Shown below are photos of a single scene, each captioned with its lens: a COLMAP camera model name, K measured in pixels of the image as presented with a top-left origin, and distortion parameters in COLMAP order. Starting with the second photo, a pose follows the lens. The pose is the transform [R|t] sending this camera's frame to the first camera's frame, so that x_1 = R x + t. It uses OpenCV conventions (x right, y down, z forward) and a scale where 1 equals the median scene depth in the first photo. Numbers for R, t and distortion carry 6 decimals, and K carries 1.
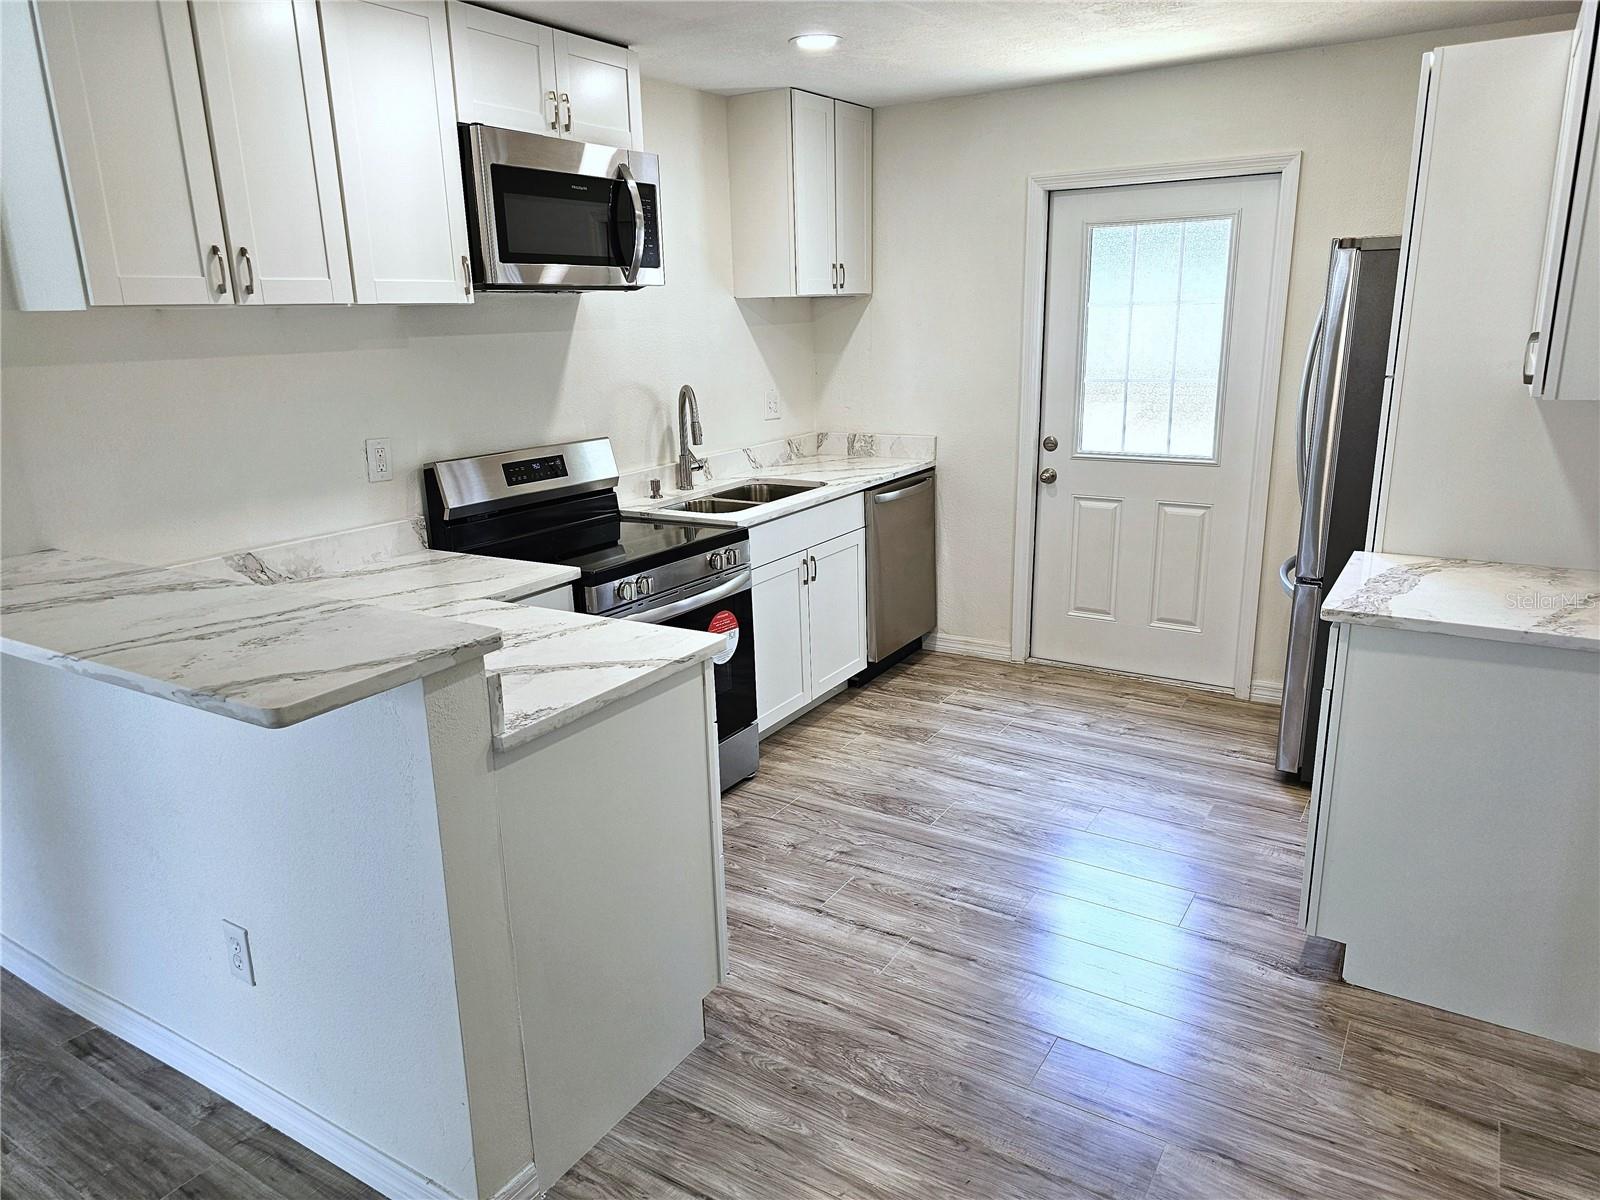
lens RADIAL K [[1070.3, 0, 801.6], [0, 1070.3, 601.4], [0, 0, 1]] dist [0.022323, -0.017461]
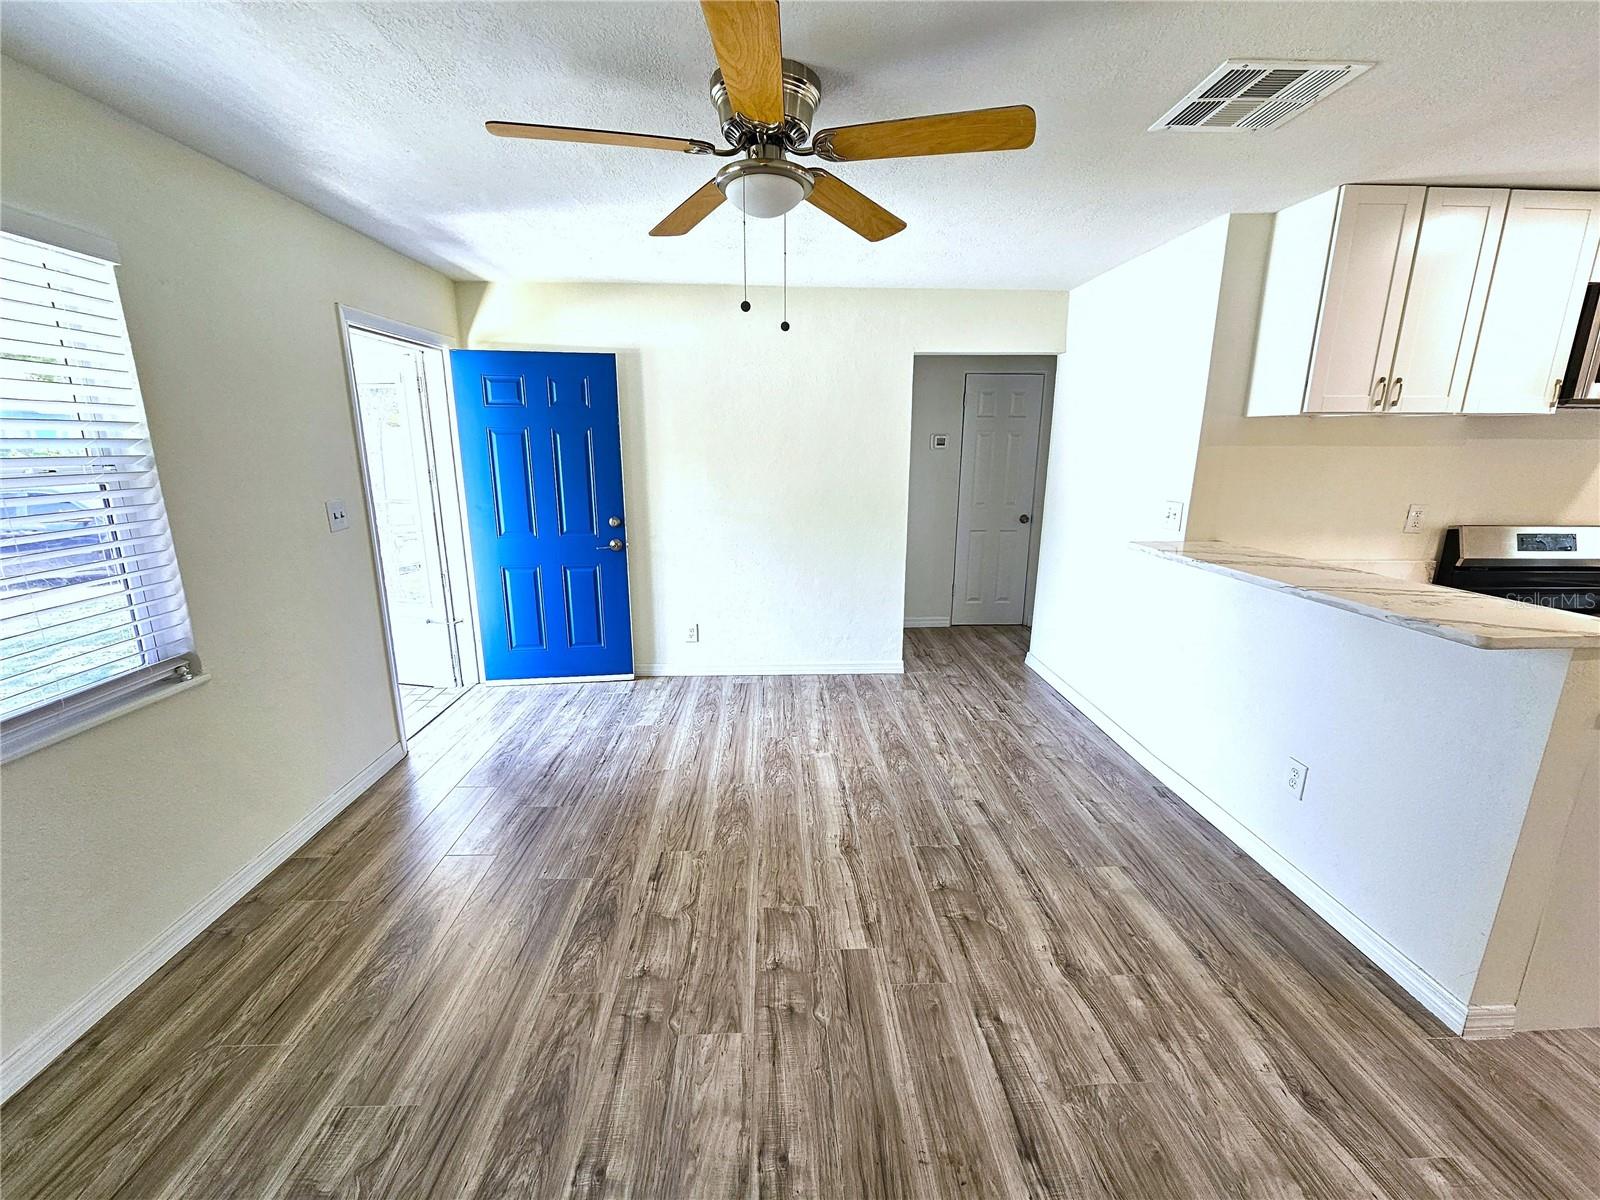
lens RADIAL K [[655.0, 0, 807.4], [0, 655.0, 592.0], [0, 0, 1]] dist [0.004382, -0.000369]
pose [[0.579467, 0.209430, -0.787627, -0.175947], [-0.232124, 0.968803, 0.086829, 0.107052], [0.781240, 0.132513, 0.610003, -0.266355]]
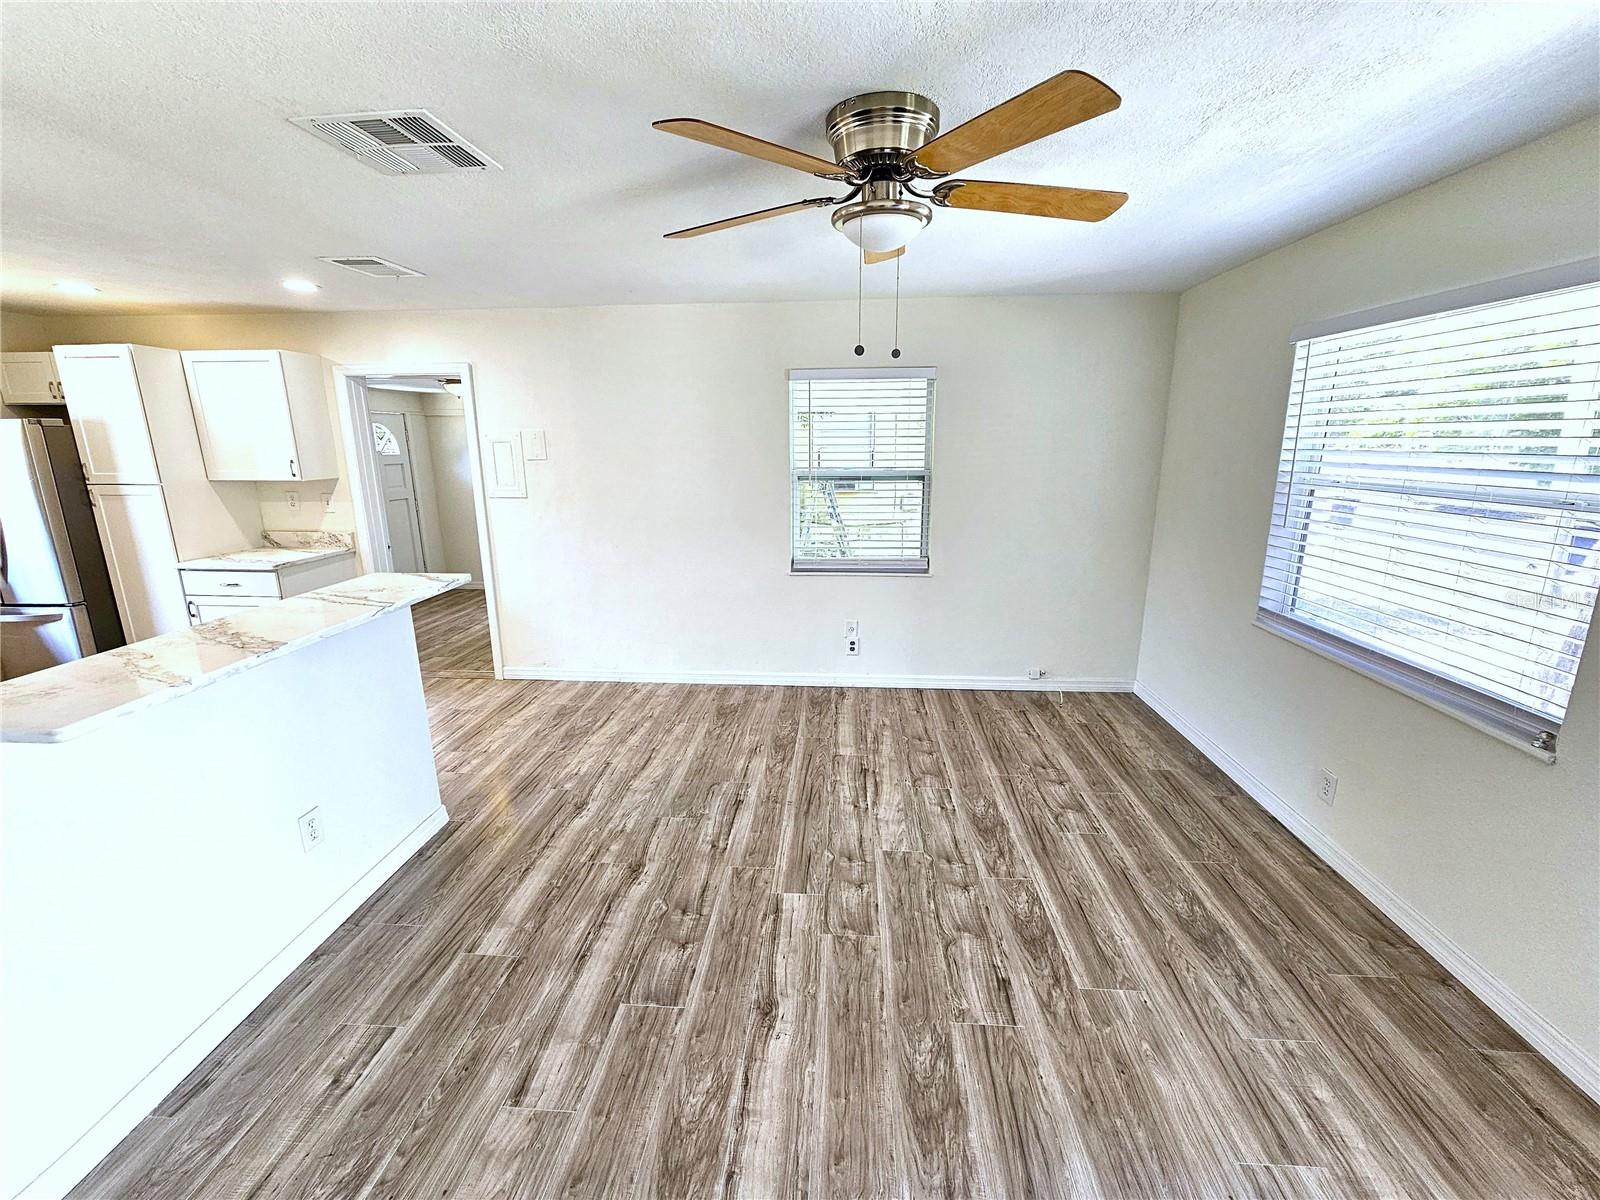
lens RADIAL K [[655.0, 0, 799.2], [0, 655.0, 595.2], [0, 0, 1]] dist [0.004382, -0.000369]
pose [[-0.470444, -0.177724, 0.864348, -1.451790], [0.250183, 0.912454, 0.323784, -0.121339], [-0.846222, 0.368567, -0.384795, 0.538540]]
